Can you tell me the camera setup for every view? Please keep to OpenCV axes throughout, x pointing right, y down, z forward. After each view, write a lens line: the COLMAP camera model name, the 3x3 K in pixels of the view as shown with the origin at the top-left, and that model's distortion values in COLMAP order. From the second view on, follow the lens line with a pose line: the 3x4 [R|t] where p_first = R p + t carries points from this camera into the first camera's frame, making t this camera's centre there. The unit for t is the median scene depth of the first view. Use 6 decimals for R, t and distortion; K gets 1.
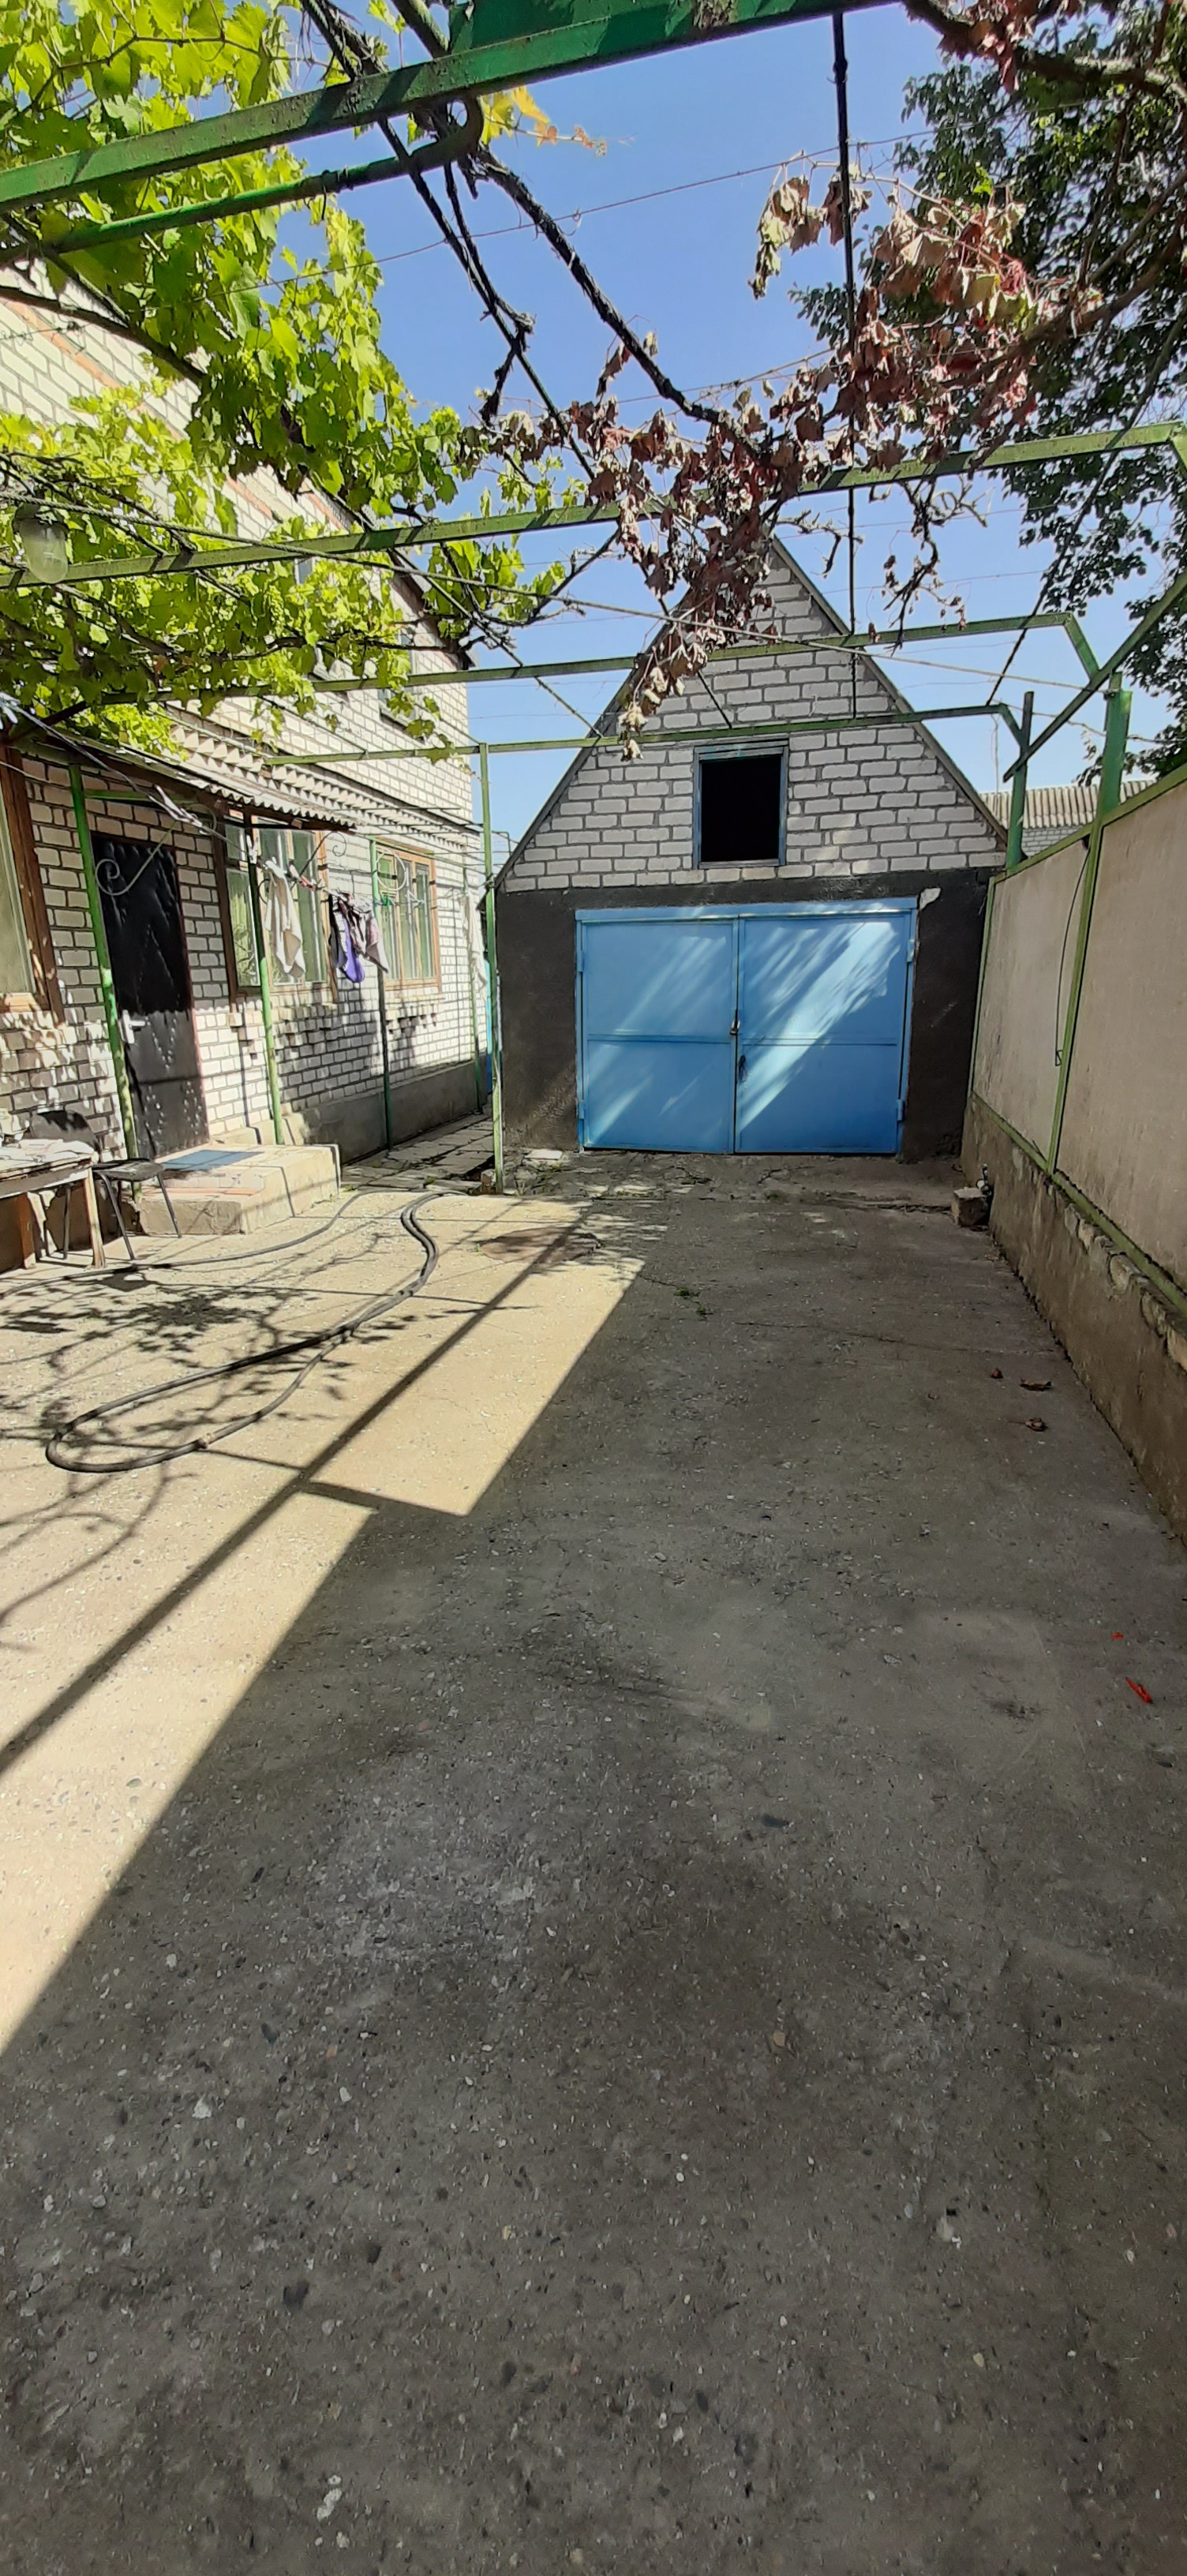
lens RADIAL K [[1012.0, 0, 556.9], [0, 1012.0, 1276.9], [0, 0, 1]] dist [0.000362, -0.000004]
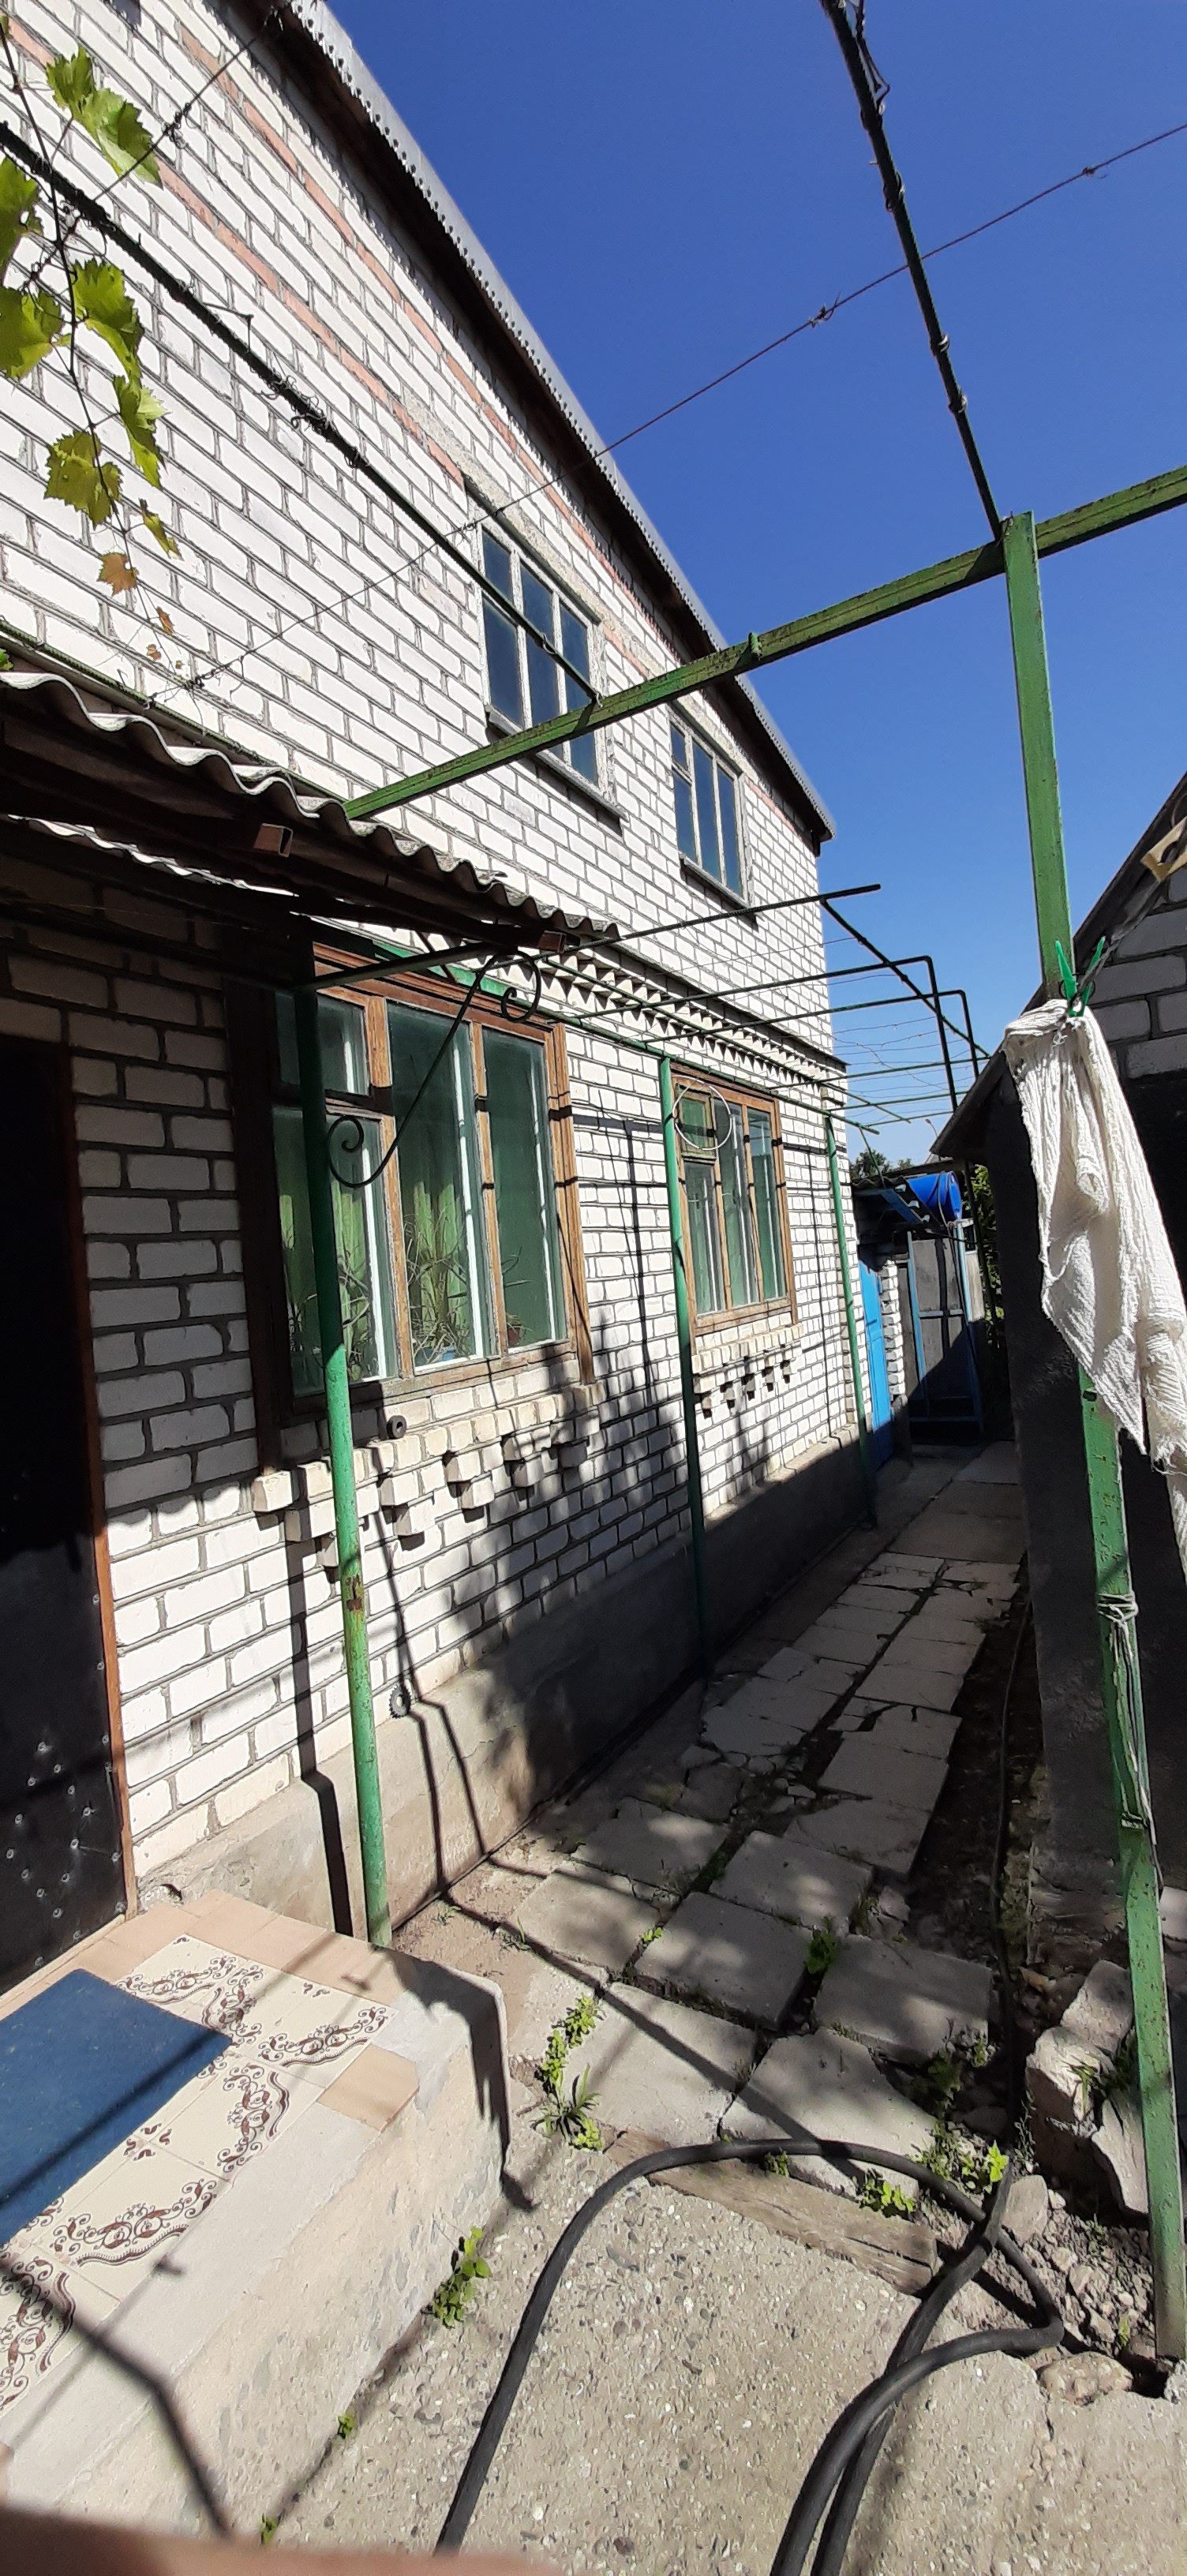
lens RADIAL K [[1012.0, 0, 556.9], [0, 1012.0, 1276.9], [0, 0, 1]] dist [0.000362, -0.000004]
pose [[0.950423, -0.057293, -0.305637, -0.081524], [-0.027813, 0.963278, -0.267061, -0.181671], [0.309715, 0.262321, 0.913928, 0.526261]]
